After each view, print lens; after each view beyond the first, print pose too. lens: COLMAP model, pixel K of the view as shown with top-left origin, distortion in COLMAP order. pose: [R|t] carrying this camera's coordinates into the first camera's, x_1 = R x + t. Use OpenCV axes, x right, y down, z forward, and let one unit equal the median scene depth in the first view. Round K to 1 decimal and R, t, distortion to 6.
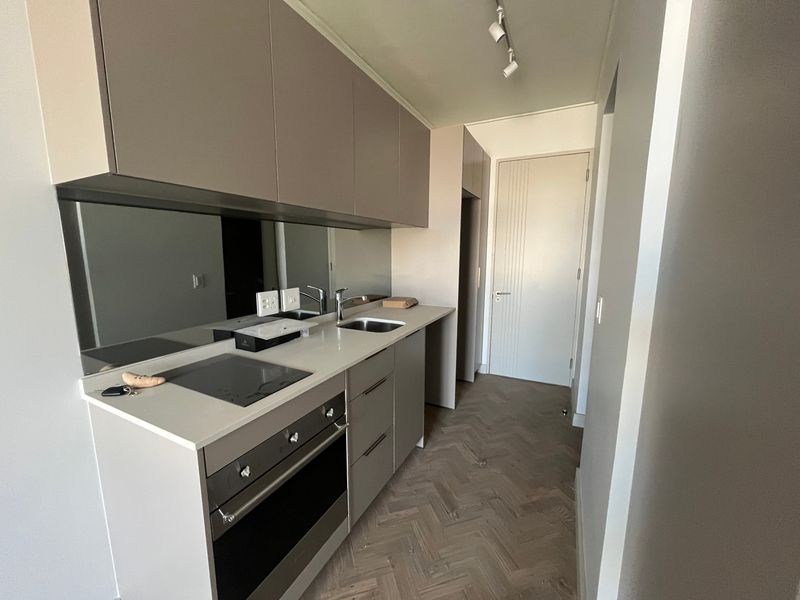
lens RADIAL K [[321.0, 0, 396.7], [0, 321.0, 302.6], [0, 0, 1]] dist [-0.004369, -0.000592]
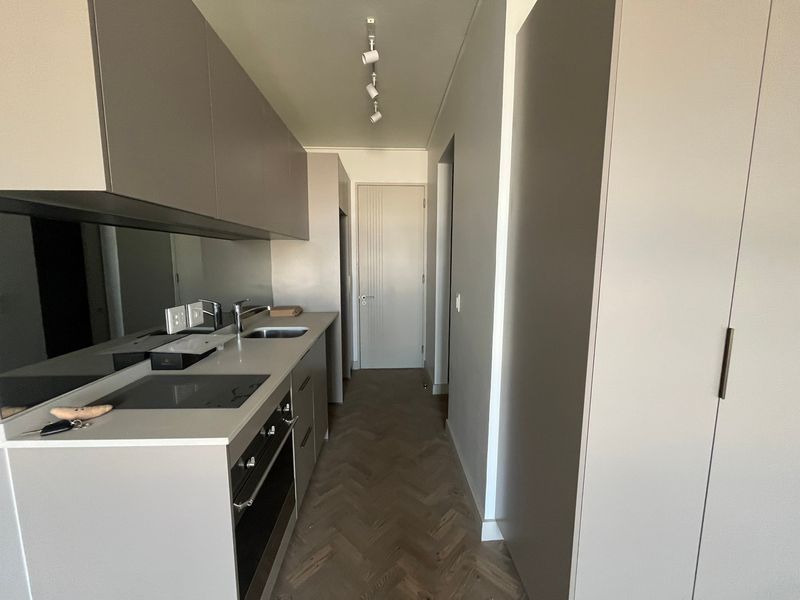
lens RADIAL K [[321.0, 0, 398.3], [0, 321.0, 303.3], [0, 0, 1]] dist [-0.004369, -0.000592]
pose [[0.871495, -0.063902, 0.486223, -0.225751], [0.073812, 0.997271, -0.001233, 0.003480], [-0.484818, 0.036964, 0.873834, -0.110333]]
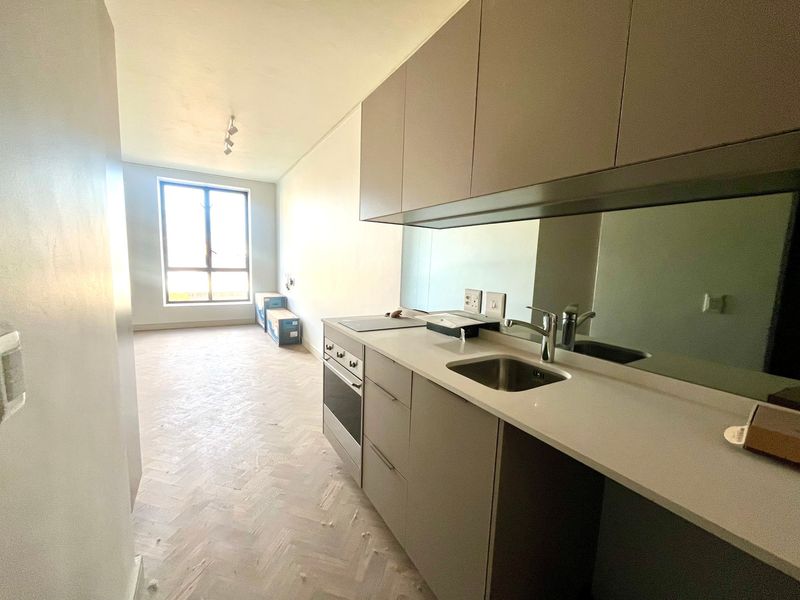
lens RADIAL K [[321.0, 0, 403.6], [0, 321.0, 298.3], [0, 0, 1]] dist [-0.004369, -0.000592]
pose [[-0.511834, 0.075609, -0.855751, 0.486249], [-0.168616, 0.967902, 0.186369, -0.130135], [0.842375, 0.239683, -0.482656, 1.037258]]
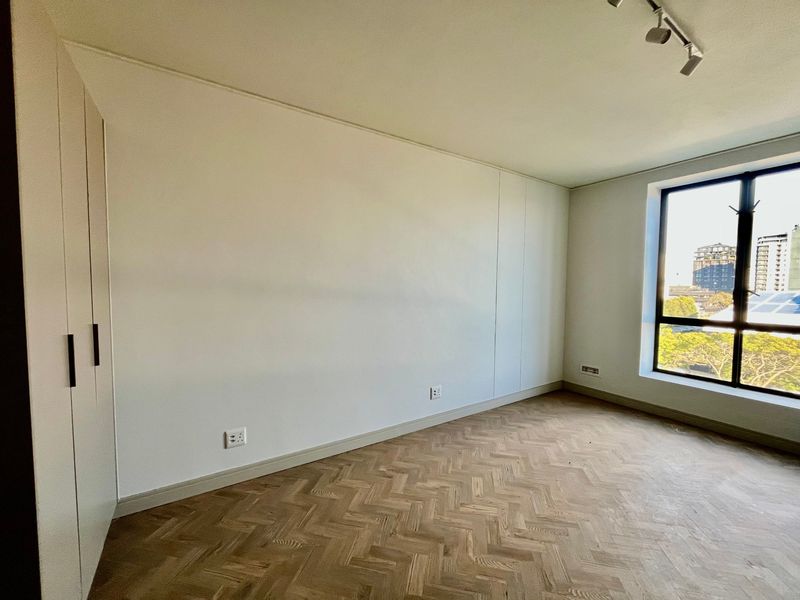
lens RADIAL K [[321.0, 0, 398.0], [0, 321.0, 299.2], [0, 0, 1]] dist [-0.004369, -0.000592]
pose [[-0.863316, -0.029540, 0.503799, -0.450112], [0.070233, 0.981538, 0.177903, -0.060057], [-0.499753, 0.188970, -0.845303, 0.215668]]
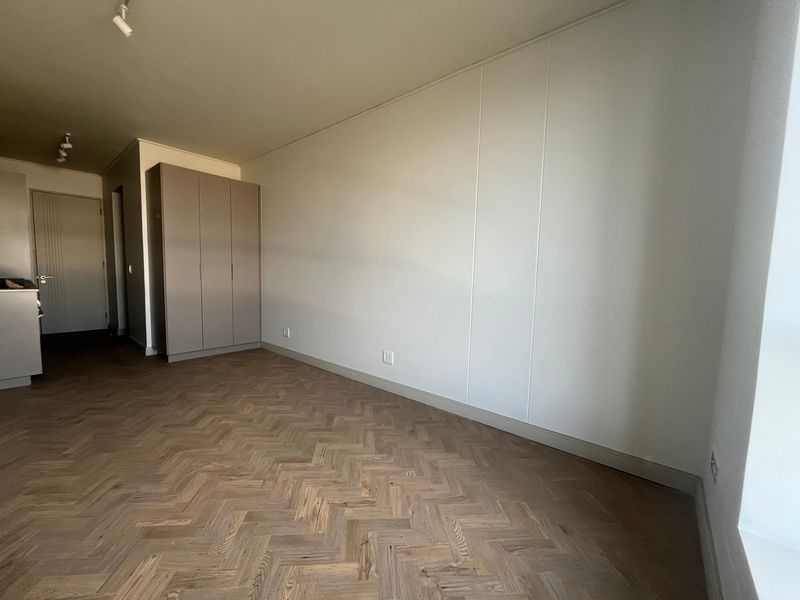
lens RADIAL K [[321.0, 0, 395.6], [0, 321.0, 301.3], [0, 0, 1]] dist [-0.004369, -0.000592]
pose [[0.220548, -0.080633, 0.972037, -1.249760], [0.122162, 0.991013, 0.054489, 0.326381], [-0.967696, 0.106728, 0.228416, -1.471422]]
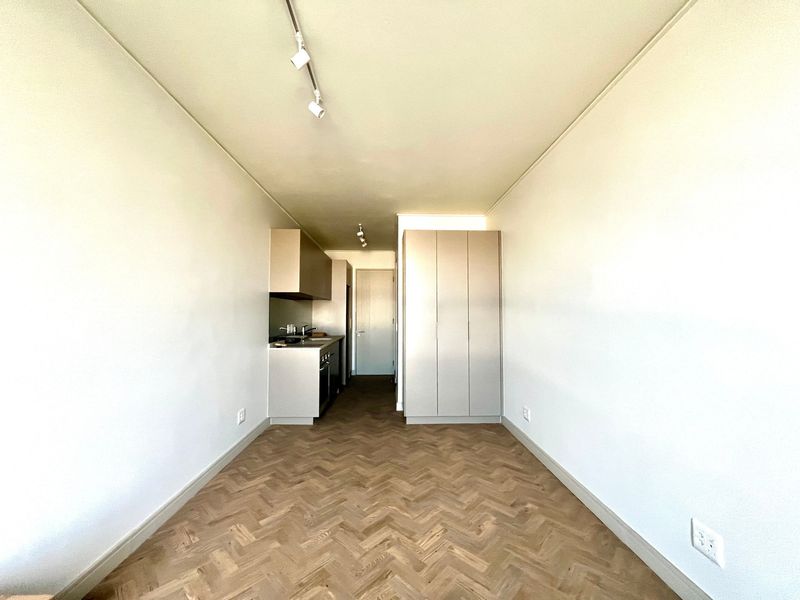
lens RADIAL K [[321.0, 0, 397.3], [0, 321.0, 302.9], [0, 0, 1]] dist [-0.004369, -0.000592]
pose [[0.877117, 0.015134, 0.480038, -0.716533], [0.075116, 0.982880, -0.168237, 0.243310], [-0.474367, 0.183622, 0.860964, -1.422479]]
